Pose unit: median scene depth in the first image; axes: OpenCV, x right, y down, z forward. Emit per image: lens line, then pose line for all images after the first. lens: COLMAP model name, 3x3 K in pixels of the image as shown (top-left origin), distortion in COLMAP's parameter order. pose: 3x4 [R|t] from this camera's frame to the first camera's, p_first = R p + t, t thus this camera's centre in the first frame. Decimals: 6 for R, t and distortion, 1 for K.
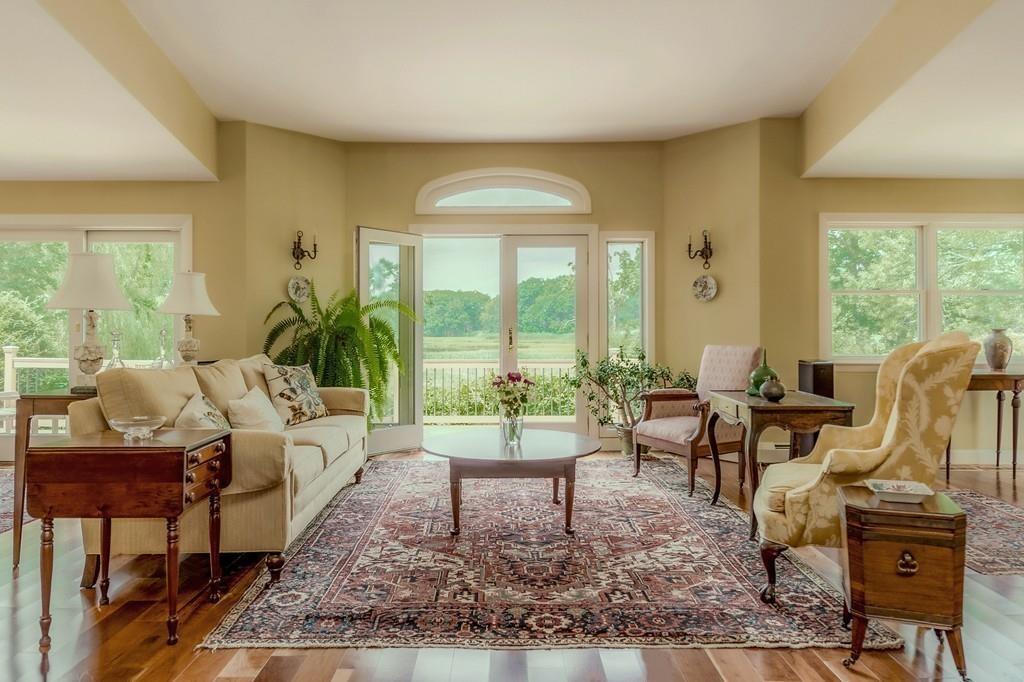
lens RADIAL K [[701.8, 0, 498.2], [0, 701.8, 336.9], [0, 0, 1]] dist [0.001267, 0.001402]
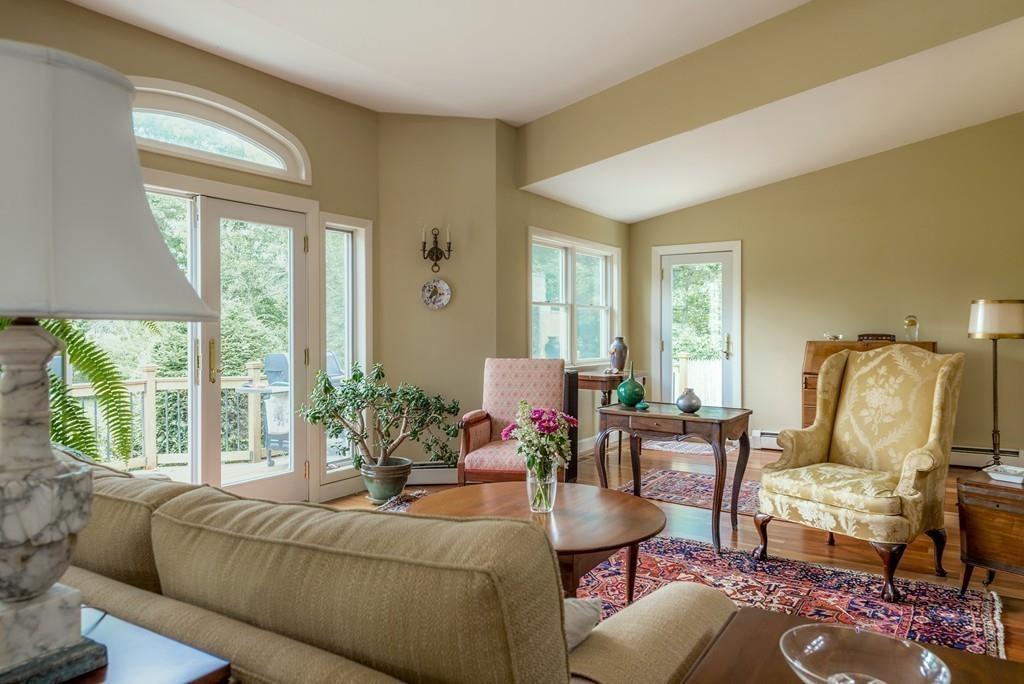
lens RADIAL K [[701.8, 0, 498.2], [0, 701.8, 337.9], [0, 0, 1]] dist [0.001267, 0.001402]
pose [[0.536732, -0.009375, 0.843700, -0.452578], [0.011942, 0.999923, 0.003514, -0.017561], [-0.843668, 0.008189, 0.536803, 0.505832]]
